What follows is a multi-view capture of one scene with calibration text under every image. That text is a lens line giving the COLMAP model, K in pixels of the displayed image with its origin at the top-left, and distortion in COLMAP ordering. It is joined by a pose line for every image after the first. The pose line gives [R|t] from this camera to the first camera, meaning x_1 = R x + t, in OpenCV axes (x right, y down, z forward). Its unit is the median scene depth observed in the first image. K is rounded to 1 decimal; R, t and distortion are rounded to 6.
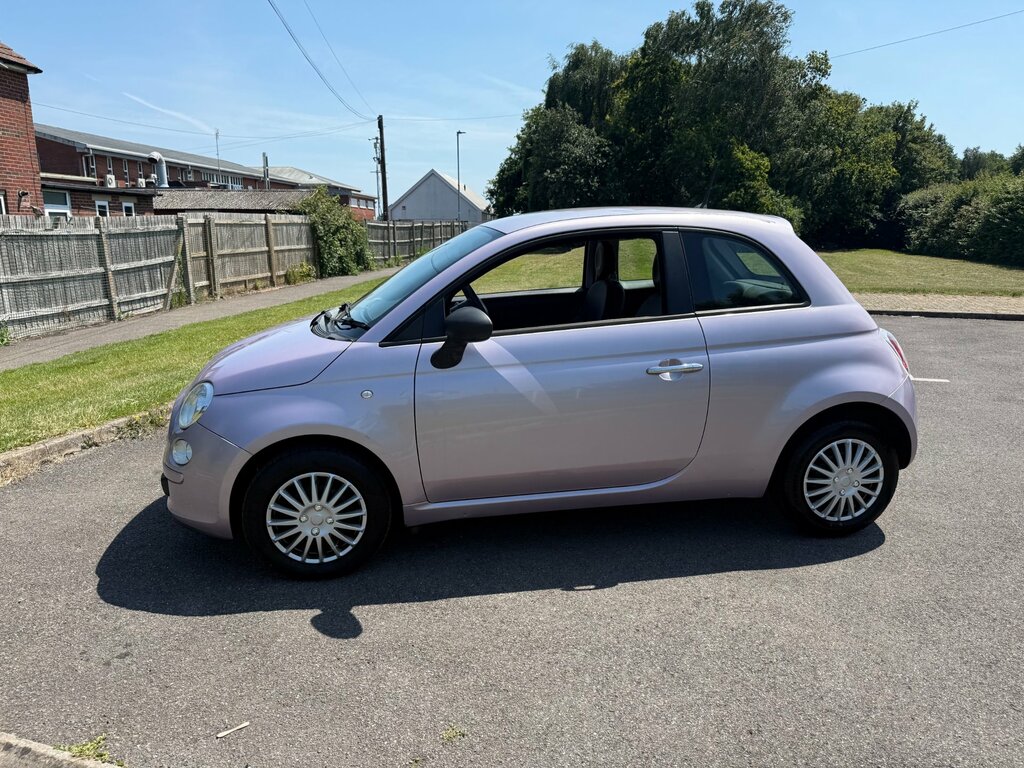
lens RADIAL K [[723.3, 0, 512.0], [0, 723.3, 384.0], [0, 0, 1]] dist [0.032056, -0.049000]
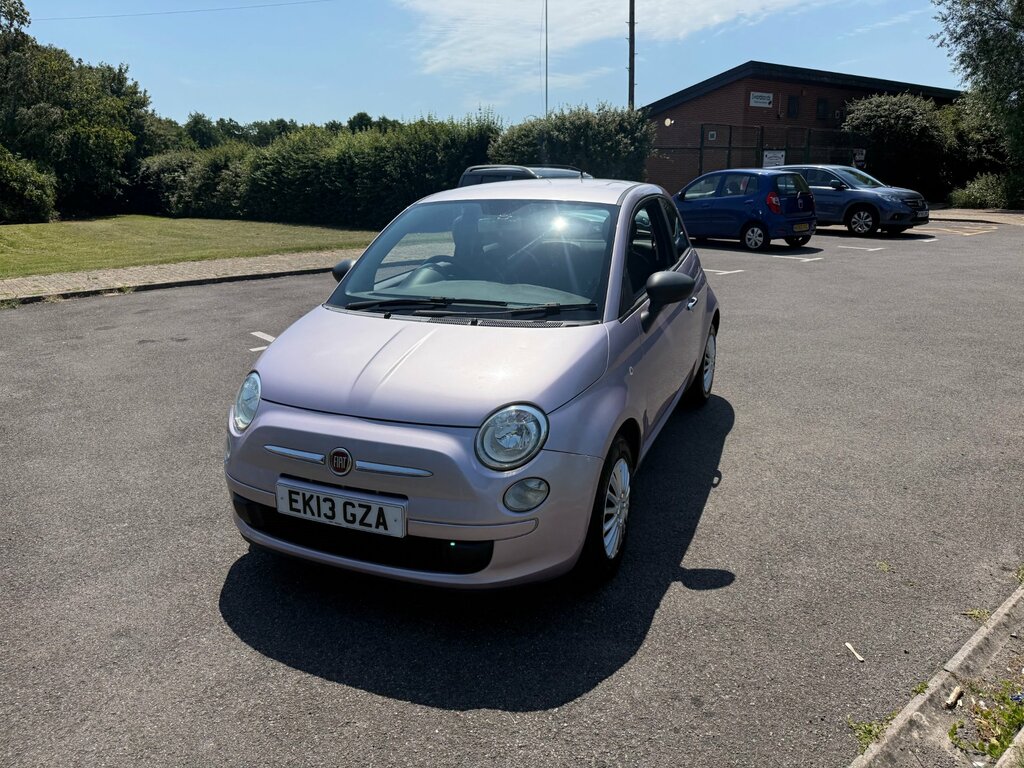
lens RADIAL K [[723.3, 0, 512.1], [0, 723.3, 373.2], [0, 0, 1]] dist [0.048829, -0.069460]
pose [[0.537463, -0.227977, 0.811886, -0.642960], [0.201959, 0.969544, 0.138552, -0.089433], [-0.818746, 0.089501, 0.567137, 0.326135]]
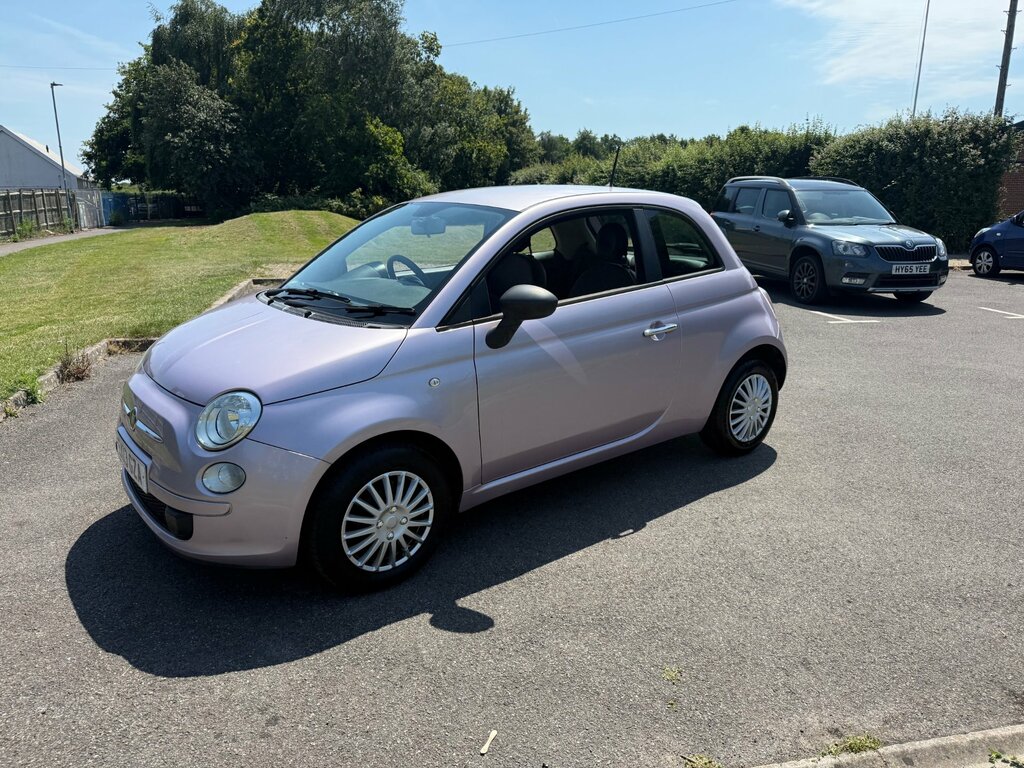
lens RADIAL K [[723.3, 0, 512.1], [0, 723.3, 373.2], [0, 0, 1]] dist [0.048829, -0.069460]
pose [[0.872719, -0.110835, 0.475475, -0.326817], [0.099800, 0.993826, 0.048485, -0.019297], [-0.477913, 0.005139, 0.878392, 0.064194]]
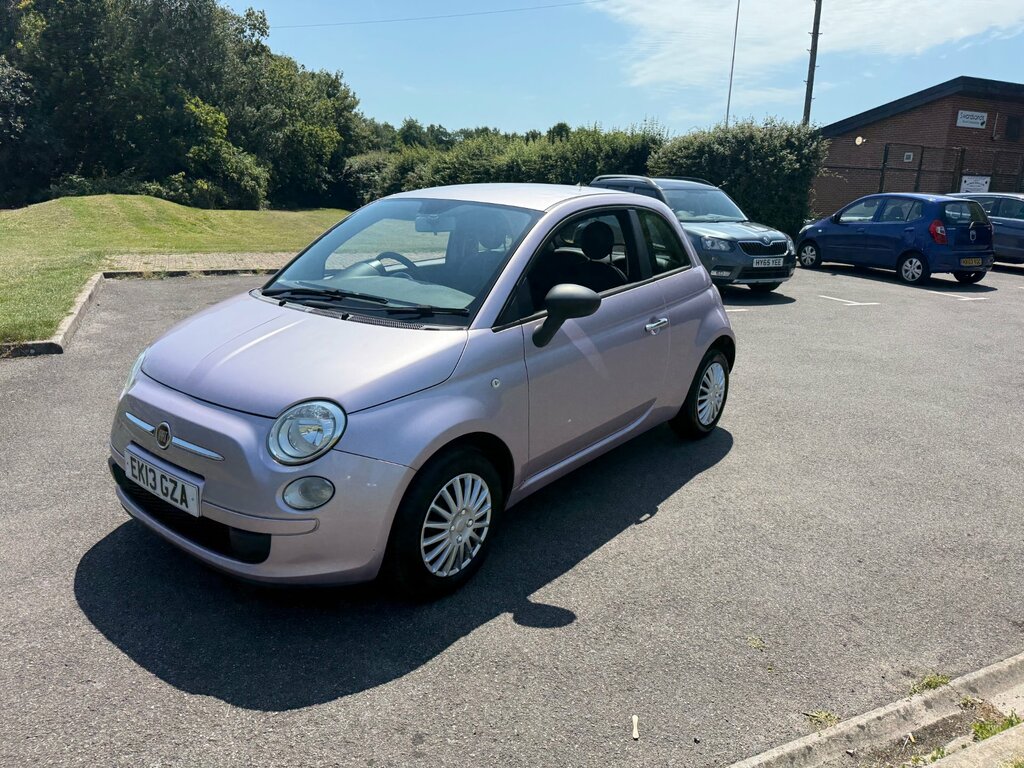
lens RADIAL K [[721.1, 0, 514.3], [0, 721.1, 372.4], [0, 0, 1]] dist [0.056846, -0.077563]
pose [[0.733530, -0.145497, 0.663900, -0.471292], [0.117832, 0.989249, 0.086609, -0.045428], [-0.669364, 0.014699, 0.742789, 0.159183]]
